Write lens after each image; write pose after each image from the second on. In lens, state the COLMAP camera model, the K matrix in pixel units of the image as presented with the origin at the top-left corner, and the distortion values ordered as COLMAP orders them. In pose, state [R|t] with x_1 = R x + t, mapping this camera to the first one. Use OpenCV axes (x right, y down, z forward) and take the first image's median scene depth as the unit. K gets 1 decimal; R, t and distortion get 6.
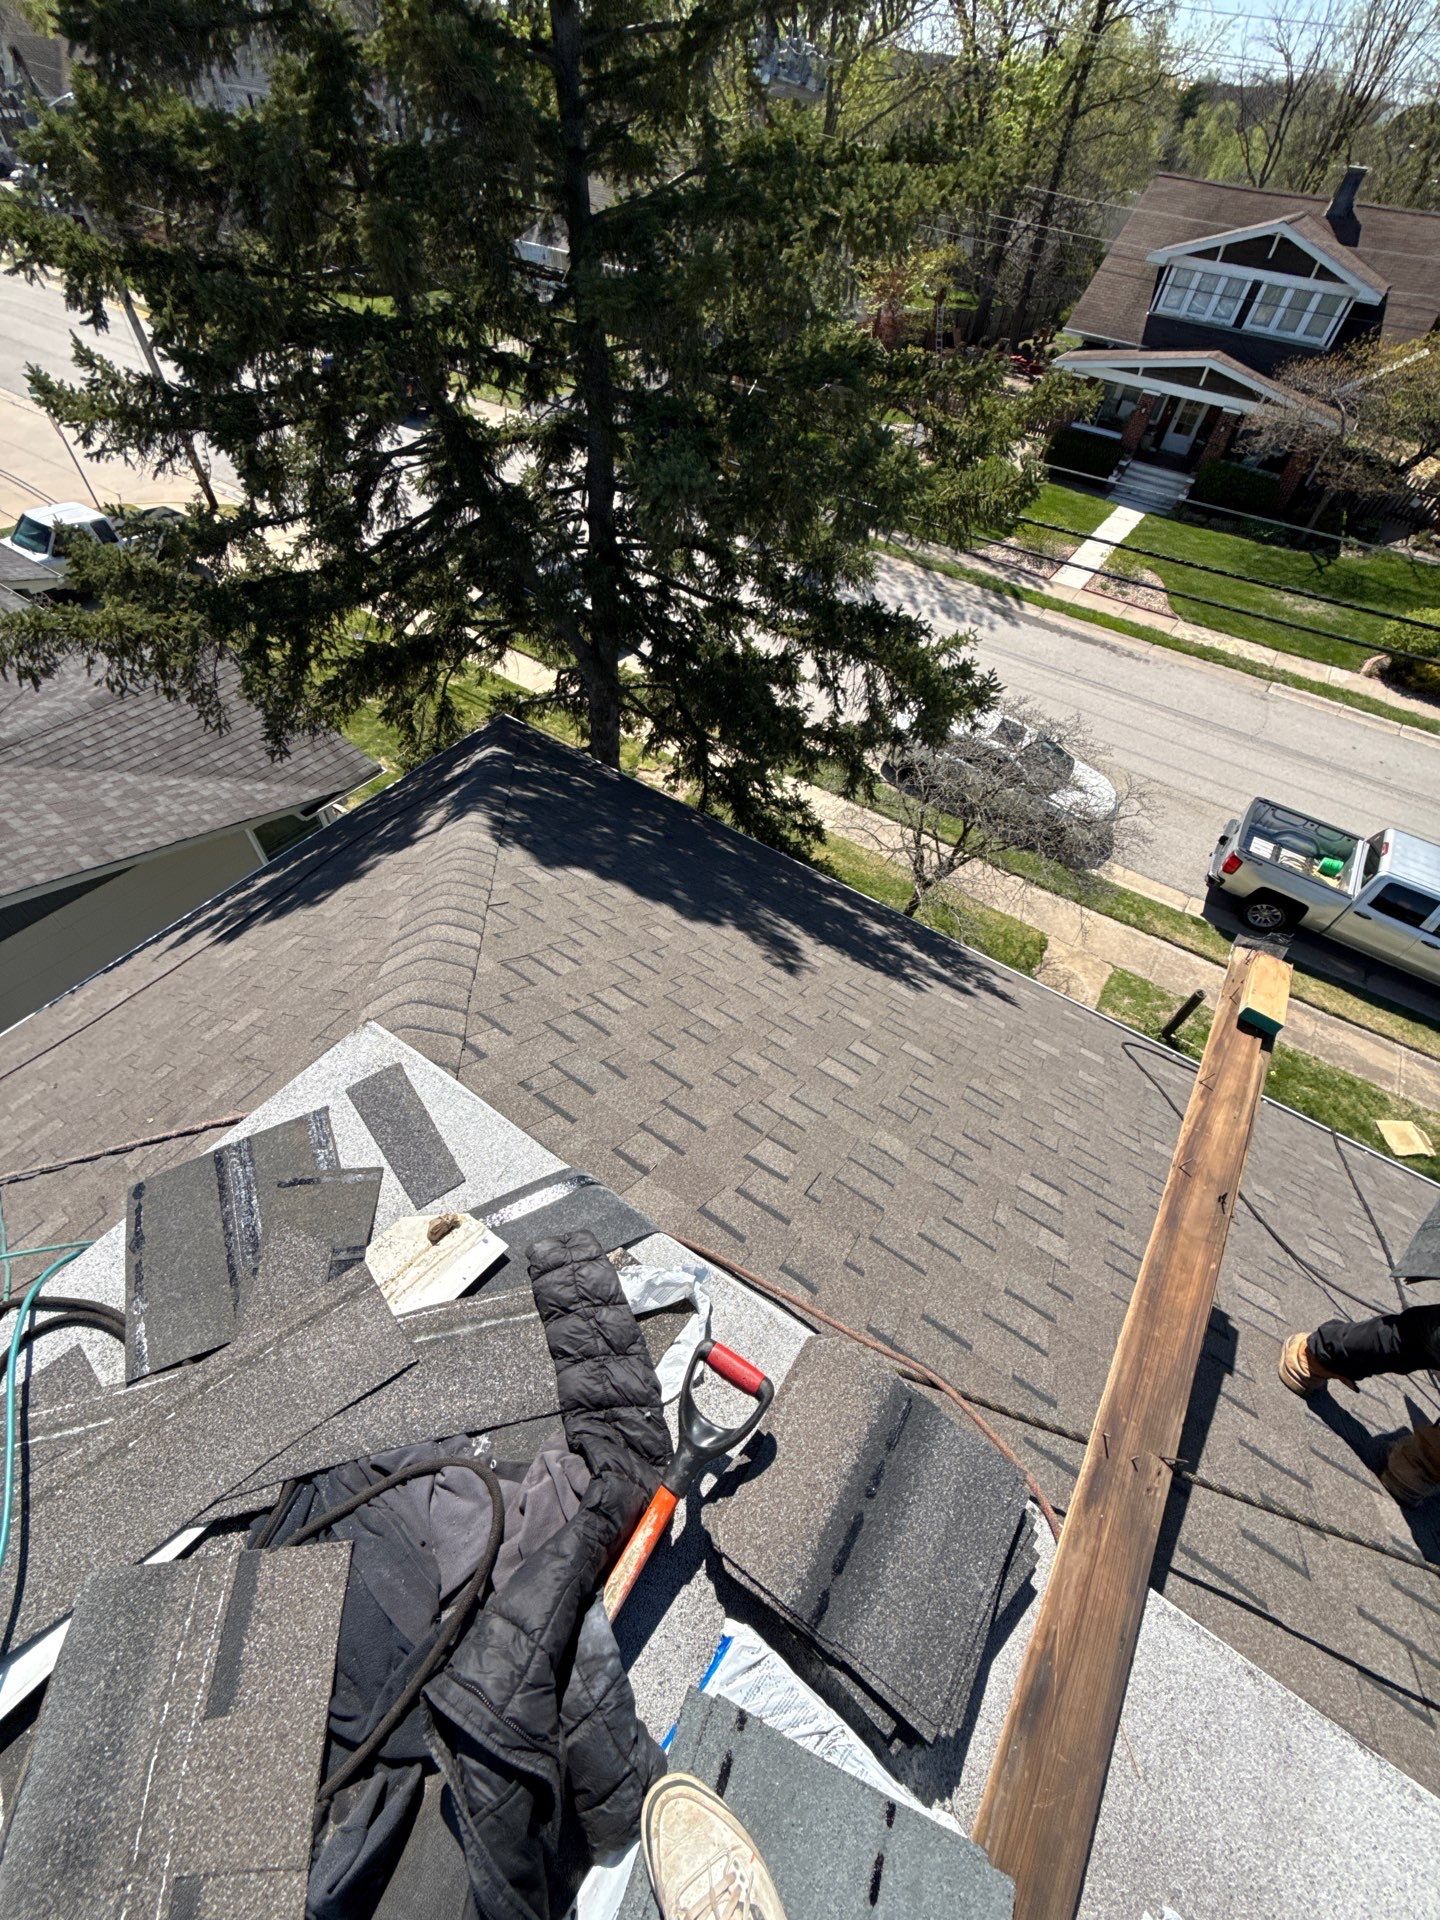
lens RADIAL K [[762.0, 0, 720.2], [0, 762.0, 957.0], [0, 0, 1]] dist [-0.000090, -0.000237]
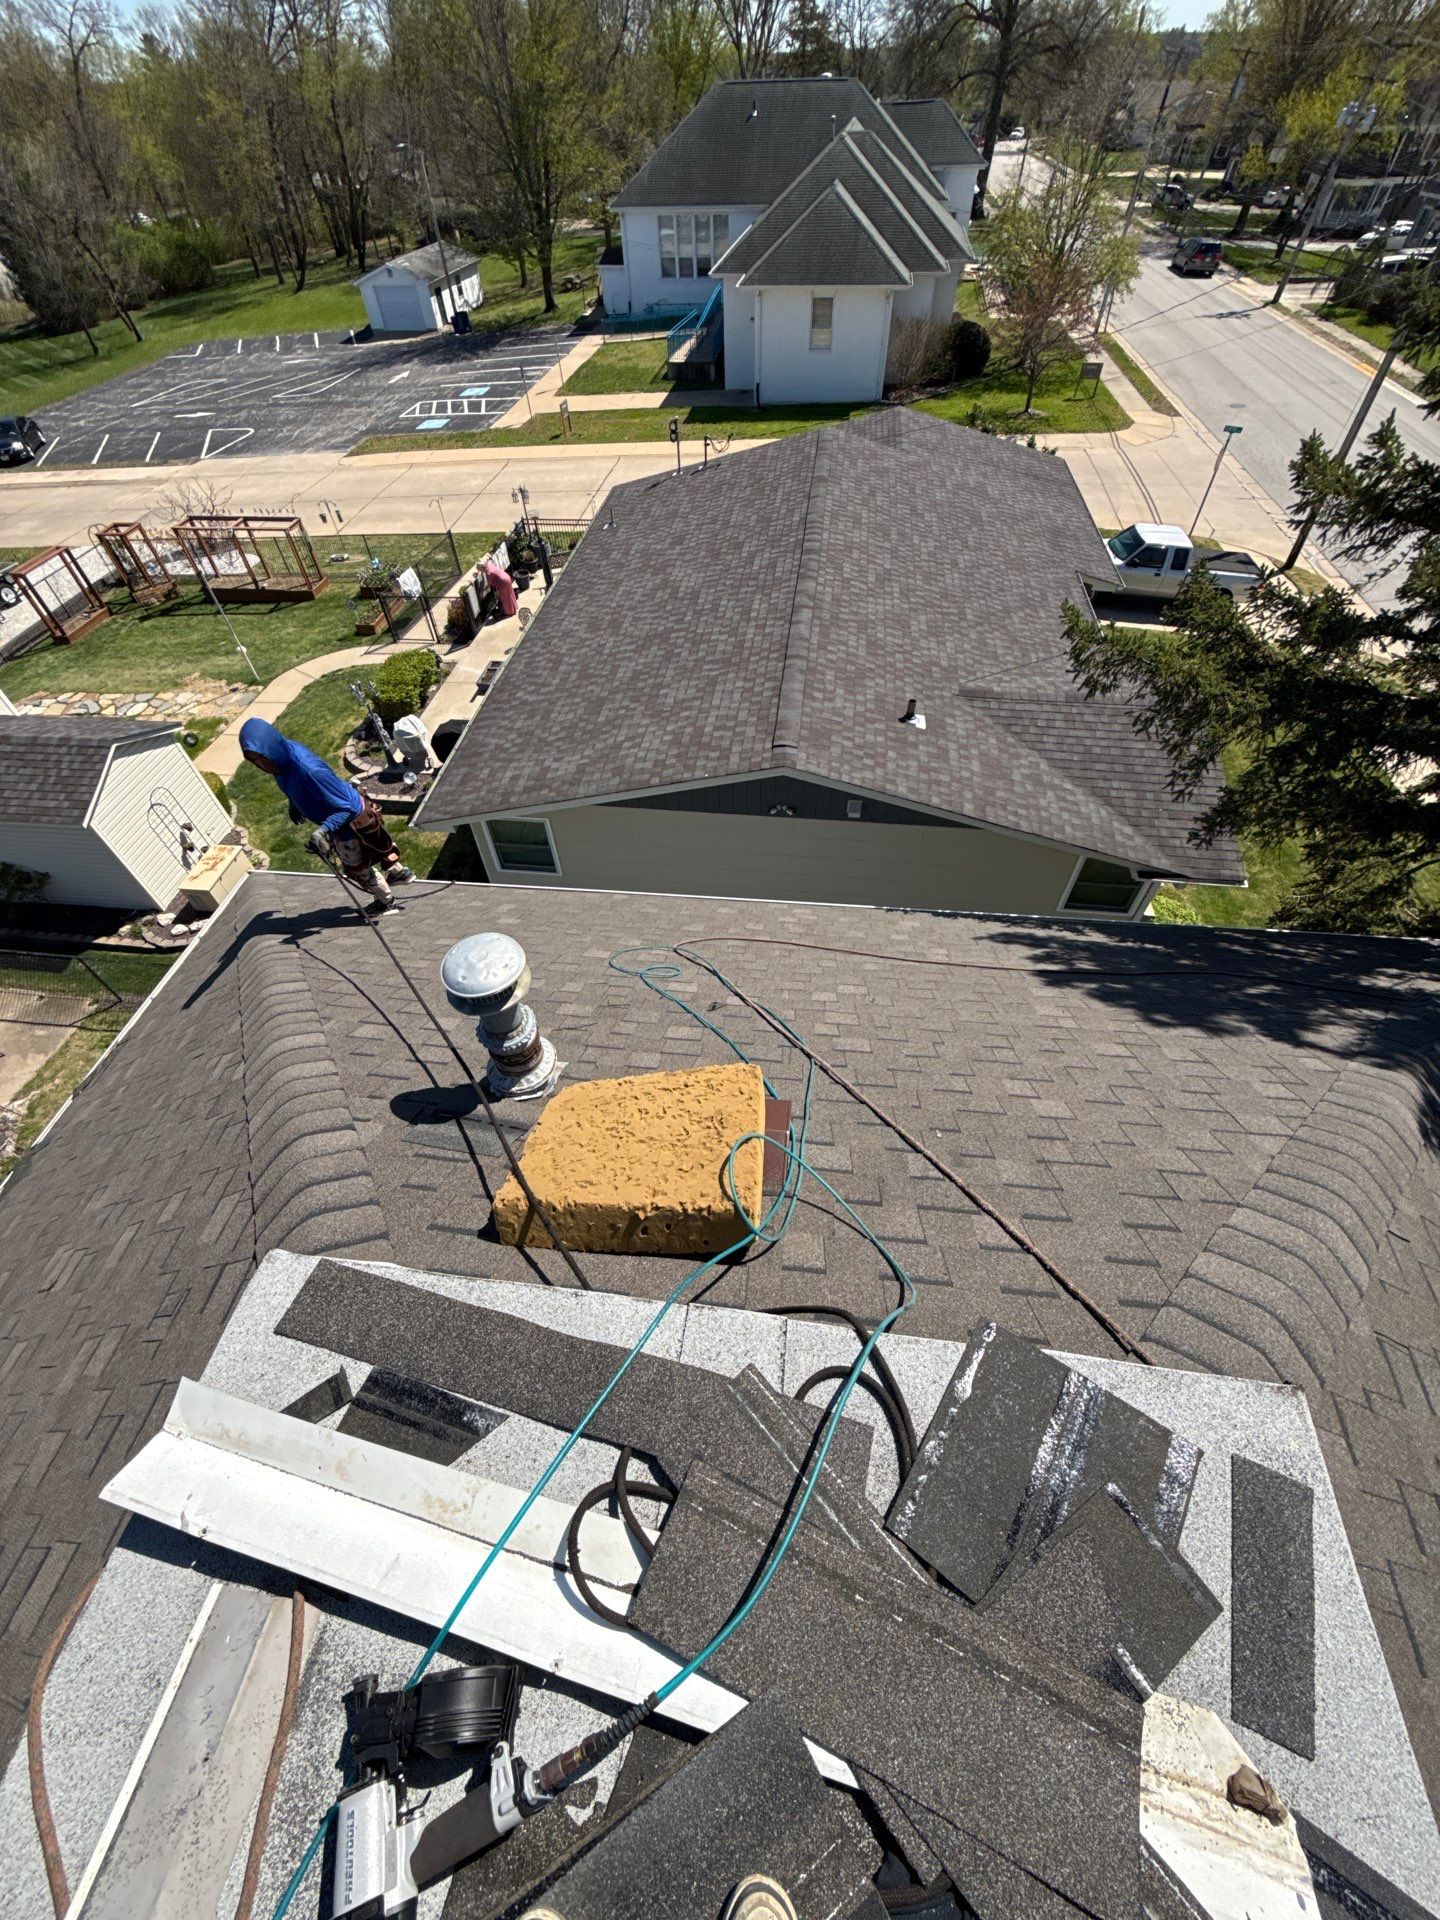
lens RADIAL K [[762.0, 0, 713.2], [0, 762.0, 959.8], [0, 0, 1]] dist [-0.000090, -0.000237]
pose [[0.427391, 0.628748, -0.649625, -0.151830], [-0.653812, 0.711230, 0.258228, -0.010766], [0.624393, 0.314368, 0.715057, -0.009873]]
